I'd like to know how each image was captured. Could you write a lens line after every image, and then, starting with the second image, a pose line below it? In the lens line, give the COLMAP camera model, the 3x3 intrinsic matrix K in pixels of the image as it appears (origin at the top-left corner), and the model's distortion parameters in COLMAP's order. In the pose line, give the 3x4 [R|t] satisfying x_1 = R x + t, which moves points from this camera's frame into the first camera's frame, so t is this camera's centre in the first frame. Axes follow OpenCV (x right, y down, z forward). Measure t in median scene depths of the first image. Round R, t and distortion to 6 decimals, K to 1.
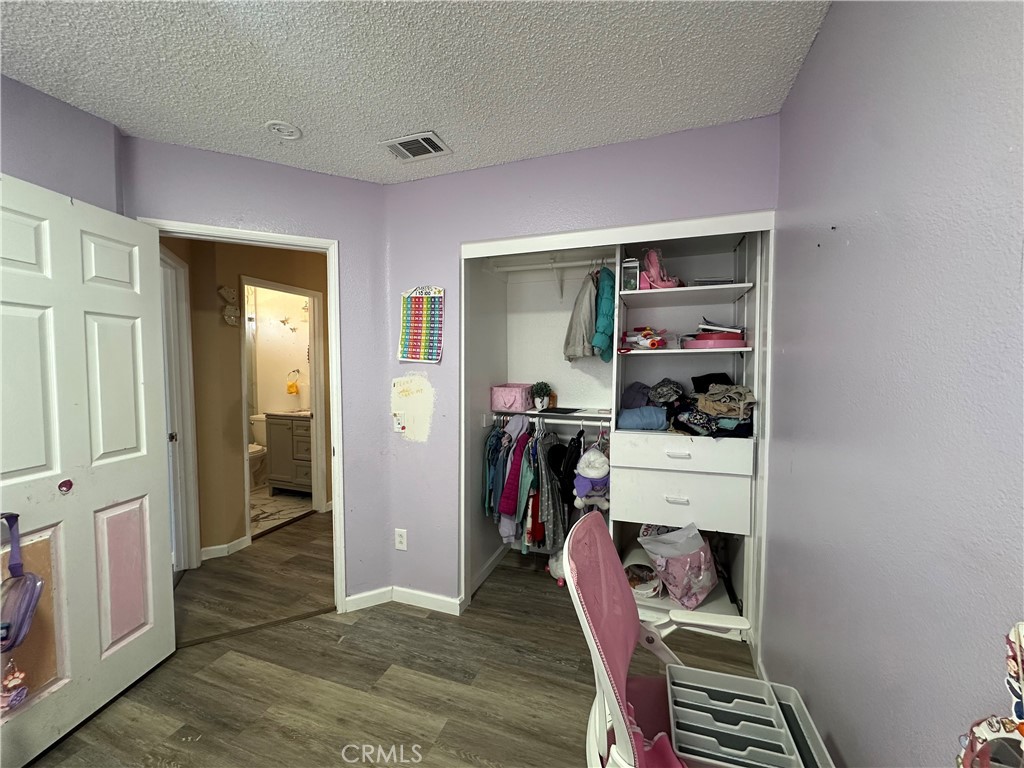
lens RADIAL K [[405.8, 0, 503.0], [0, 405.8, 383.5], [0, 0, 1]] dist [-0.007257, 0.000807]
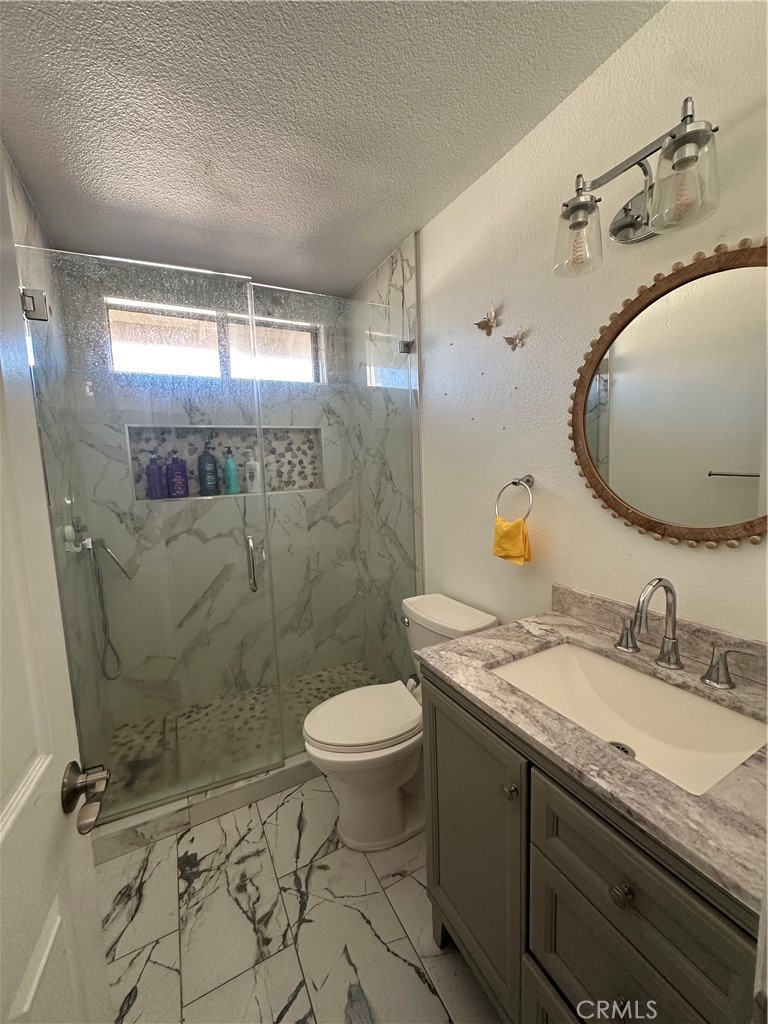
lens RADIAL K [[405.8, 0, 381.6], [0, 405.8, 509.1], [0, 0, 1]] dist [-0.007257, 0.000807]
pose [[0.740304, 0.047172, -0.670616, -0.405803], [0.010012, 0.996651, 0.081159, -0.037243], [0.672198, -0.066796, 0.737352, 0.743384]]
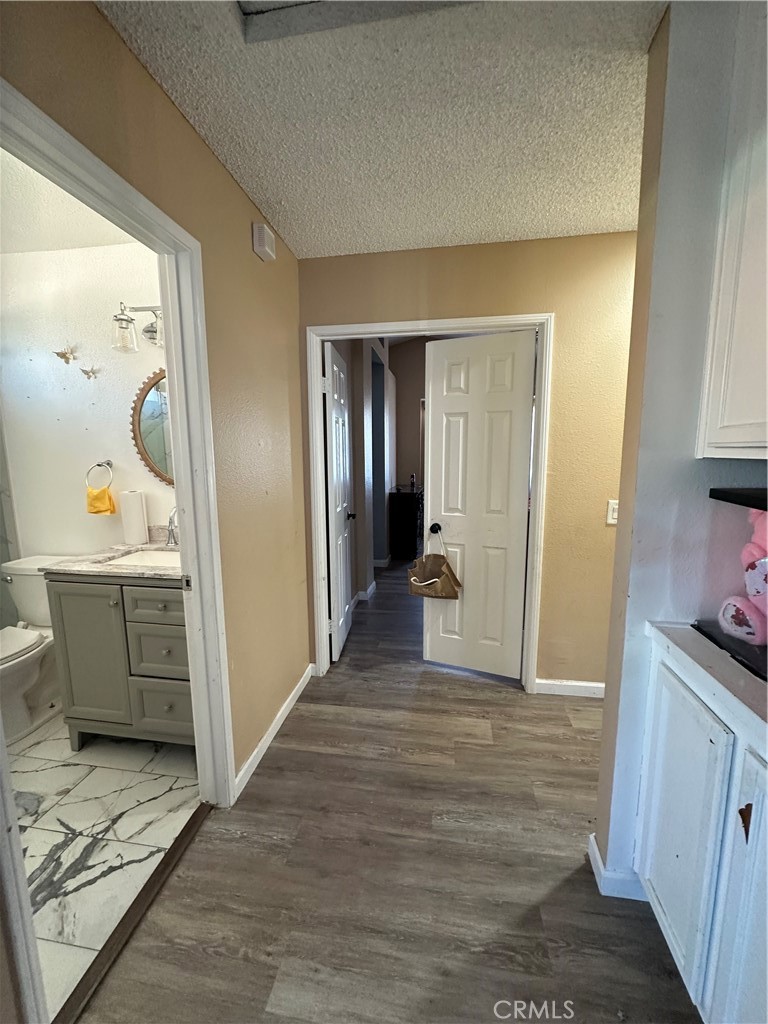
lens RADIAL K [[405.8, 0, 390.7], [0, 405.8, 510.0], [0, 0, 1]] dist [-0.007257, 0.000807]
pose [[0.977962, -0.035025, 0.205826, -0.298676], [0.013370, 0.994311, 0.105675, -0.023841], [-0.208356, -0.100594, 0.972866, 0.491783]]
